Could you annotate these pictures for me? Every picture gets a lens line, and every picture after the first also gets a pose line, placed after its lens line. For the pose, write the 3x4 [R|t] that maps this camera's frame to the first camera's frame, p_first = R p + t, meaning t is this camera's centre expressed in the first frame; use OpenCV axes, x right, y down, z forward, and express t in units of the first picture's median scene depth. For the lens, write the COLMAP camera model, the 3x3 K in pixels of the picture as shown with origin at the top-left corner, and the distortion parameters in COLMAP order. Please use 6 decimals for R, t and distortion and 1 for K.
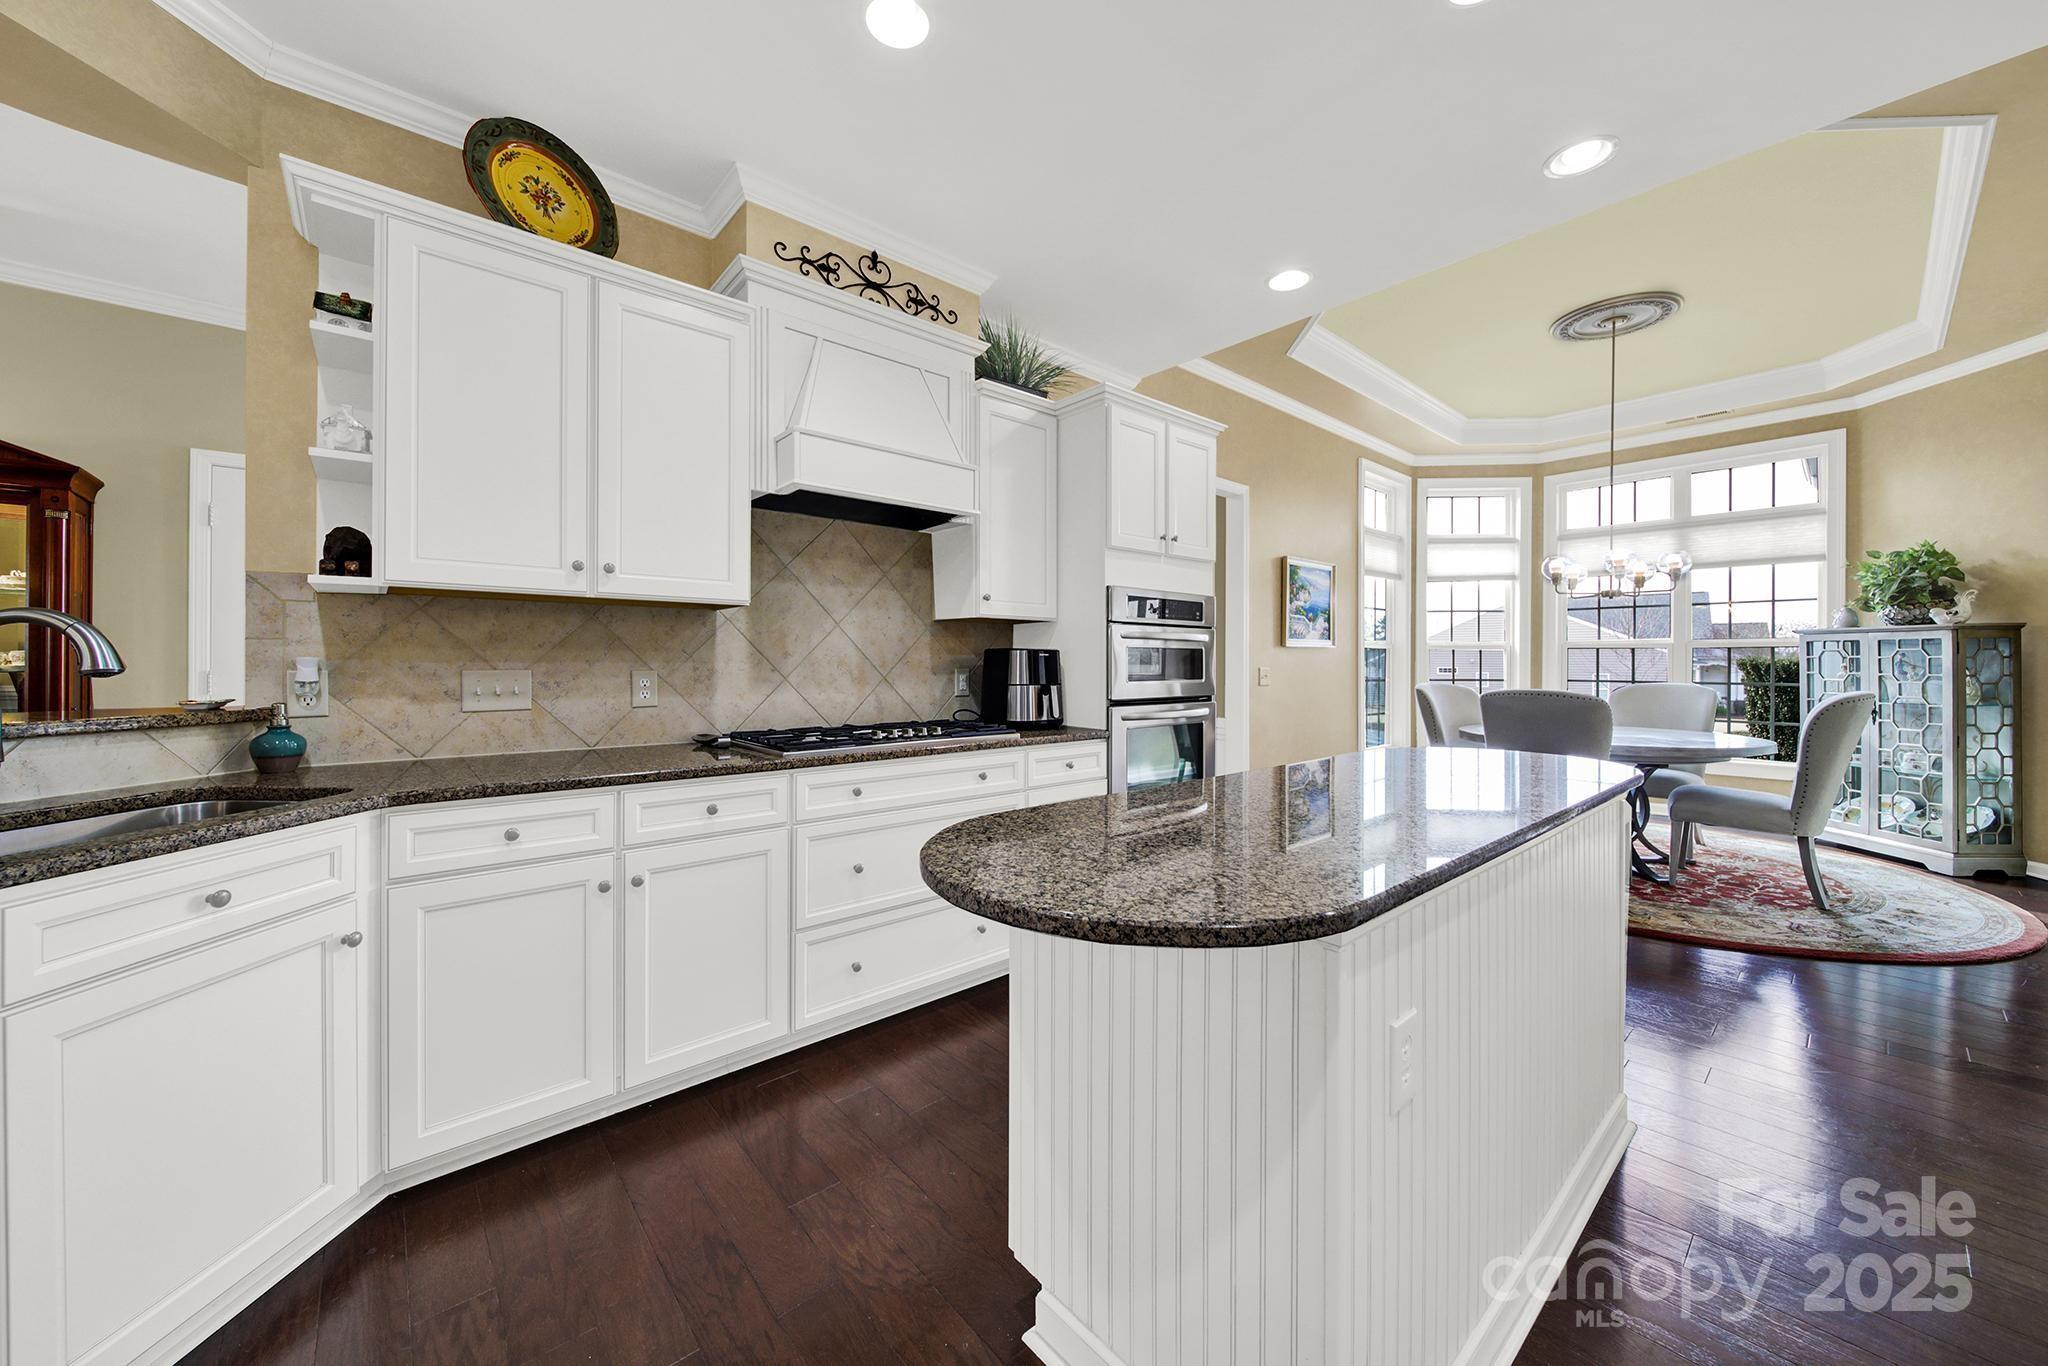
lens RADIAL K [[742.5, 0, 1023.5], [0, 742.5, 658.7], [0, 0, 1]] dist [-0.002937, -0.000862]
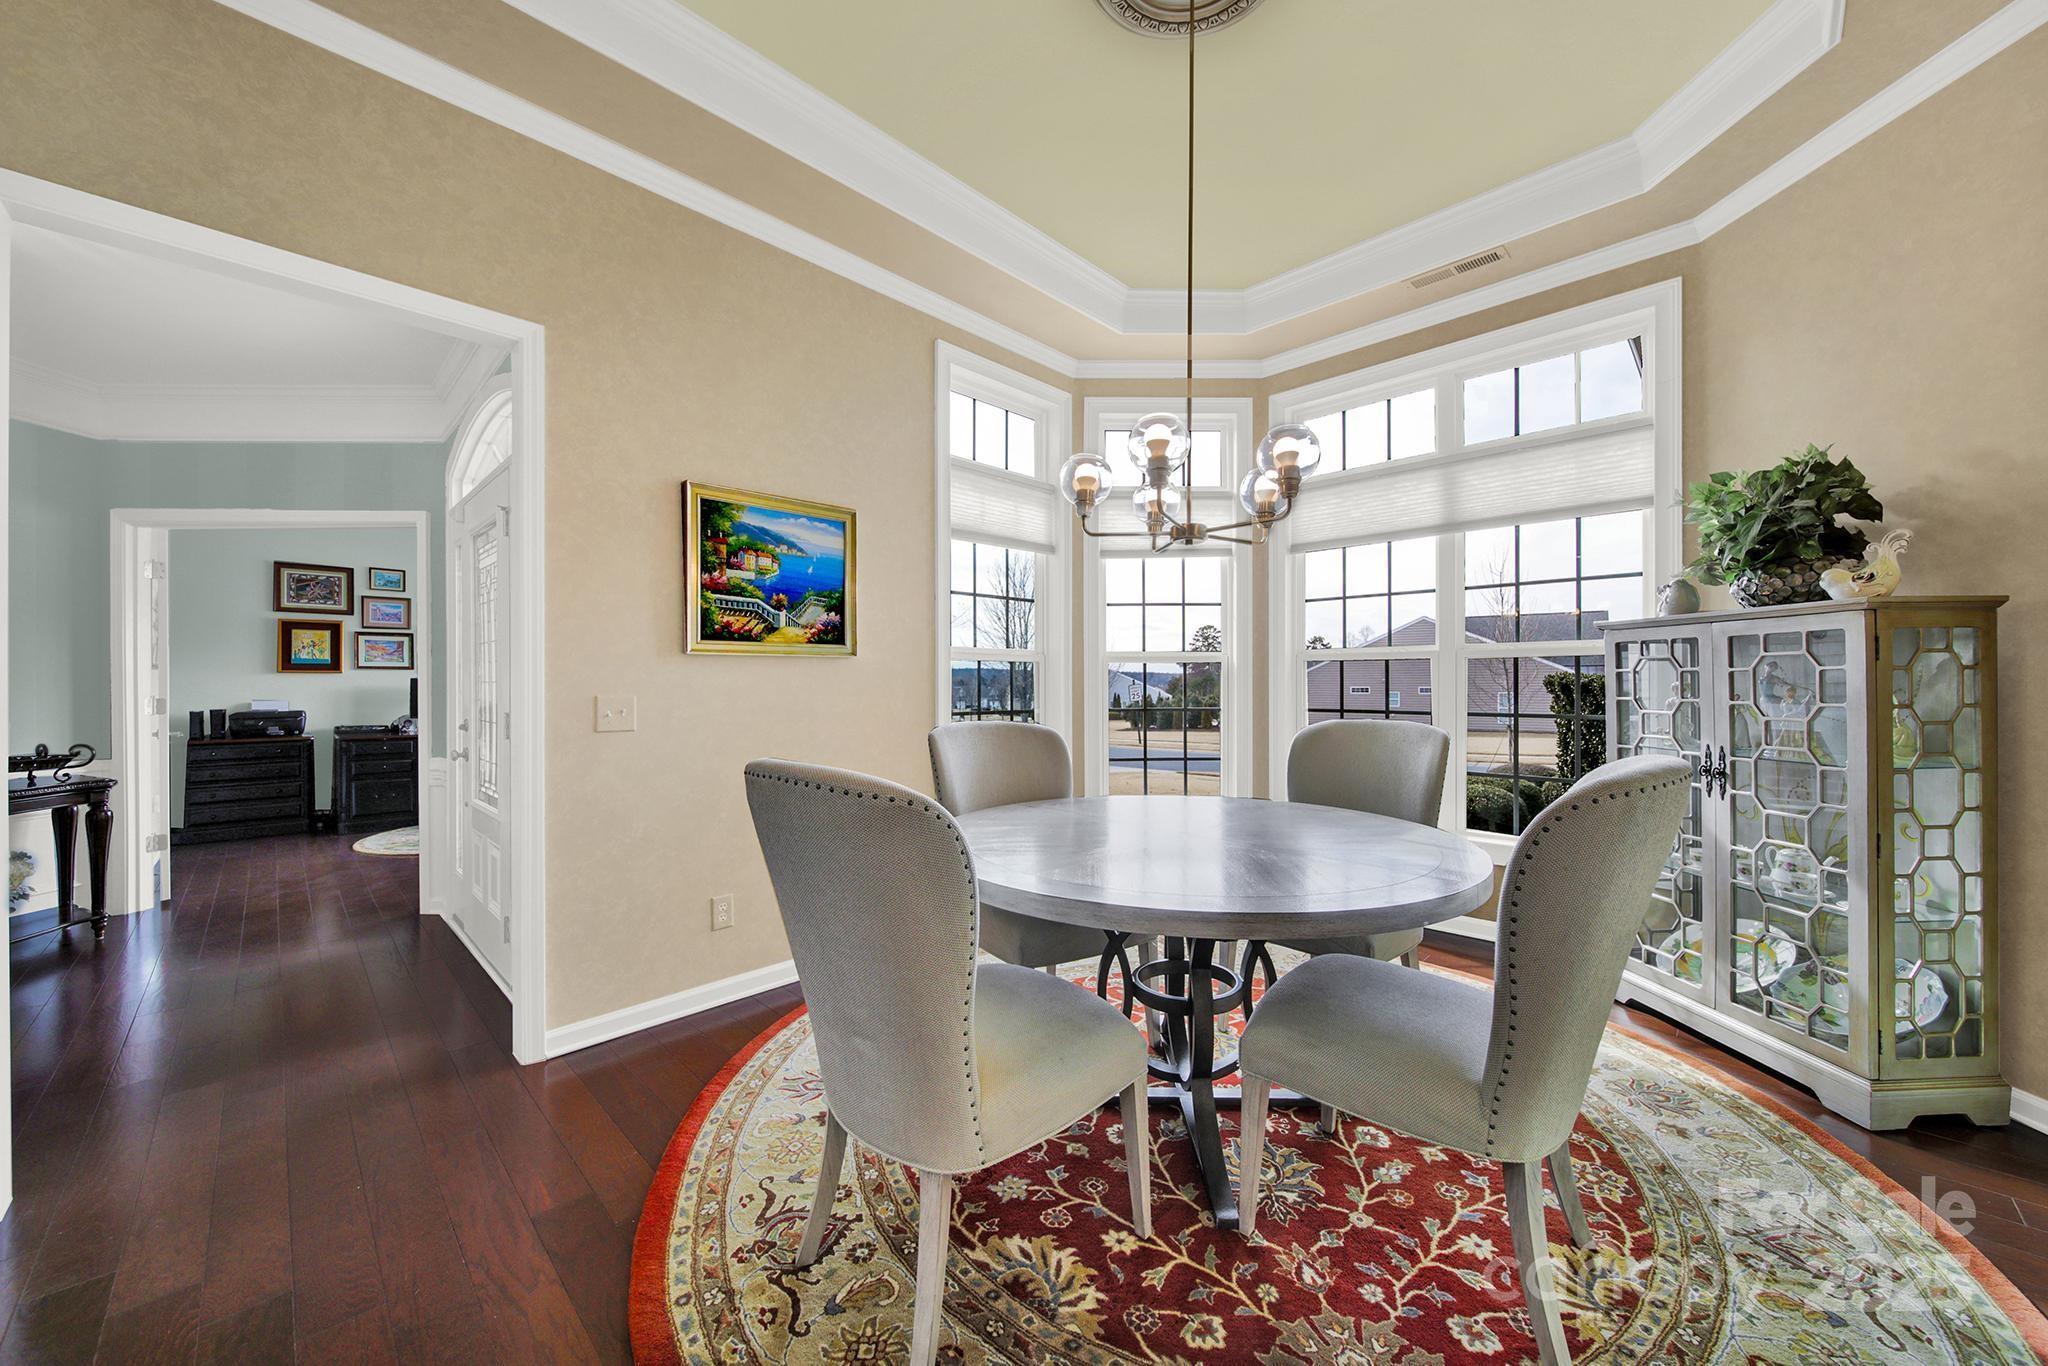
lens RADIAL K [[742.5, 0, 1042.8], [0, 742.5, 677.8], [0, 0, 1]] dist [-0.002937, -0.000862]
pose [[0.996026, -0.004577, 0.088949, 0.644768], [0.004778, 0.999986, -0.002048, 0.003081], [-0.088938, 0.002465, 0.996034, 0.536562]]
